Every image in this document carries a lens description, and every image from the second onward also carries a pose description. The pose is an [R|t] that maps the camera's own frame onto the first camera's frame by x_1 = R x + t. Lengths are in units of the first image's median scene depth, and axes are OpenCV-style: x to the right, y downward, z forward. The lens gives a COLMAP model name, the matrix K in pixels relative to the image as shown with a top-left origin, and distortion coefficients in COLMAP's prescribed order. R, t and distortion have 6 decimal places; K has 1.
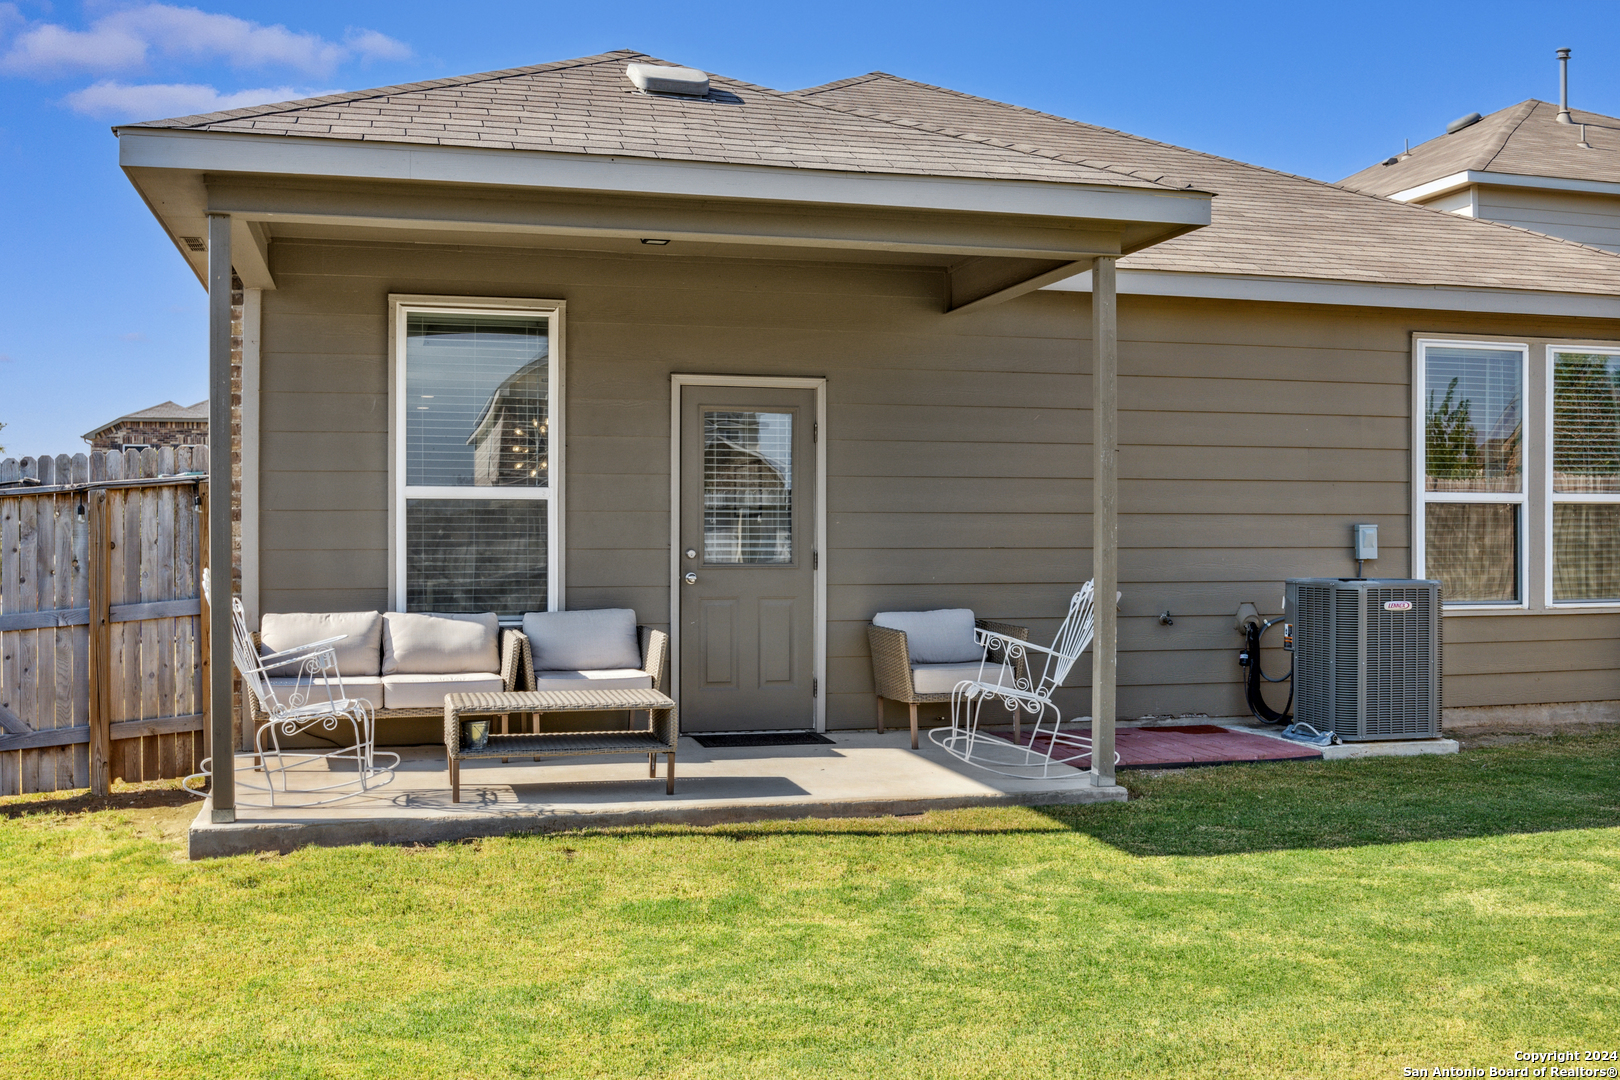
lens RADIAL K [[1613.7, 0, 810.0], [0, 1613.7, 540.0], [0, 0, 1]] dist [-0.039746, -0.025207]
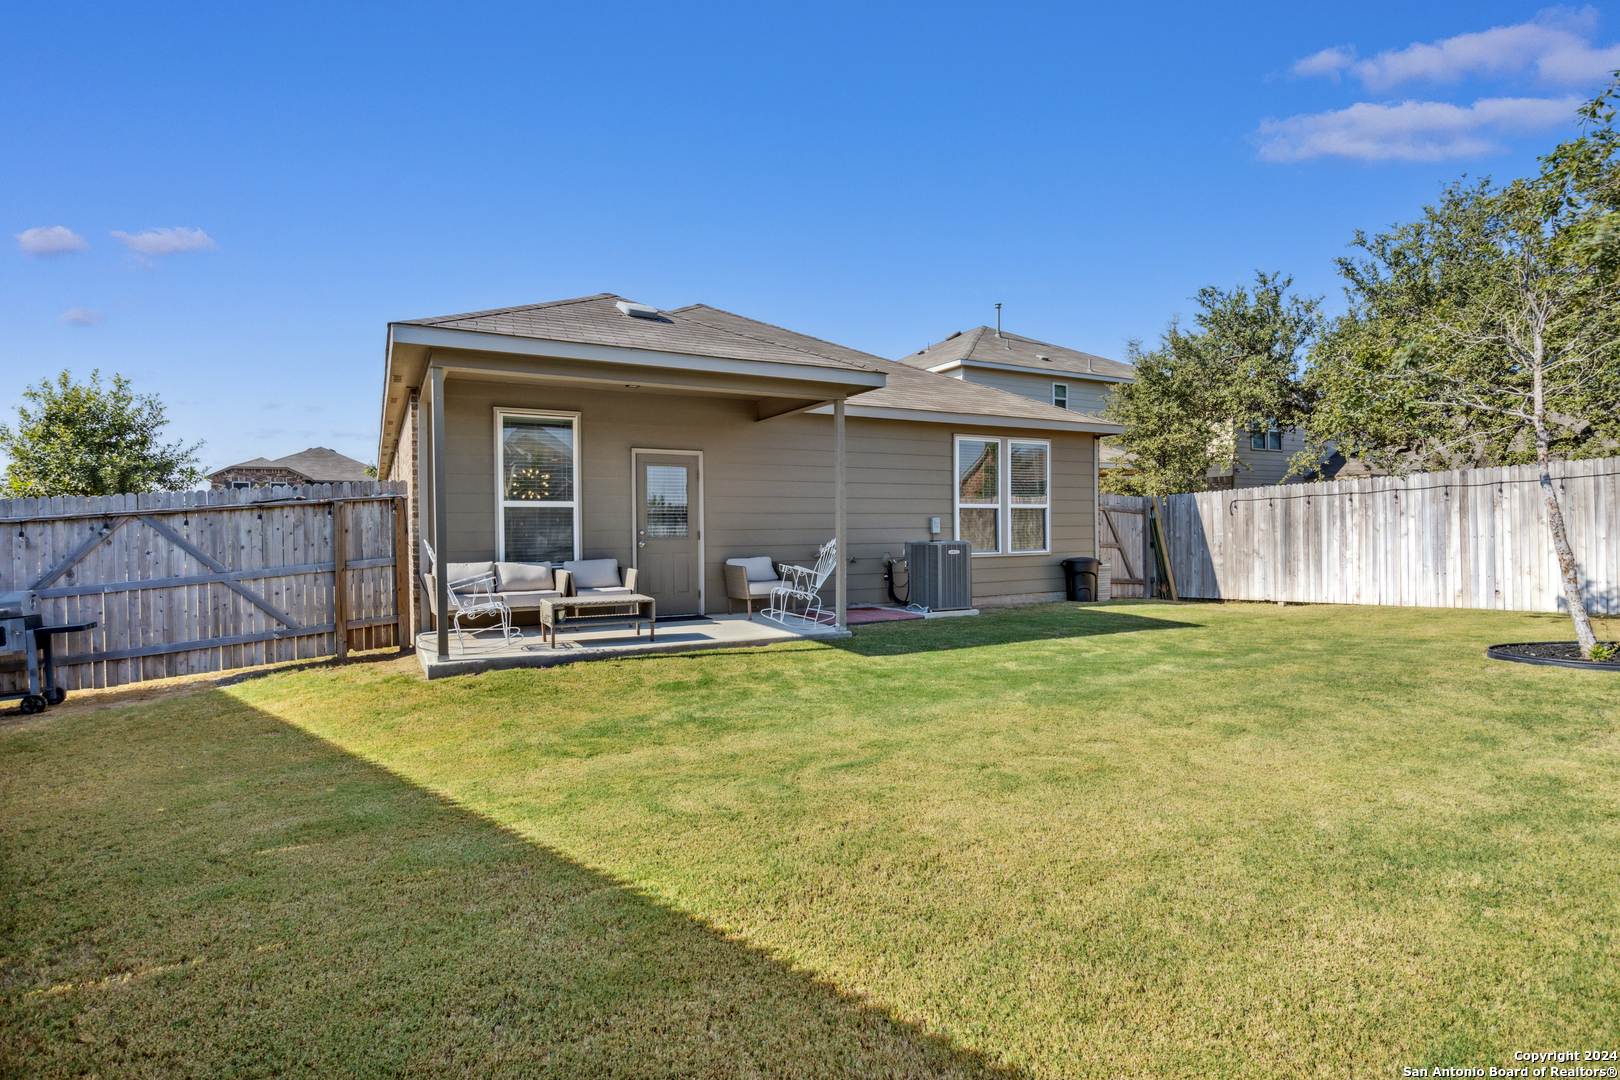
lens RADIAL K [[816.2, 0, 810.0], [0, 816.2, 540.0], [0, 0, 1]] dist [0.001477, 0.000141]
pose [[0.973013, -0.012001, 0.230437, -0.114118], [0.010037, 0.999903, 0.009694, 0.010670], [-0.230531, -0.007120, 0.973039, -0.106422]]
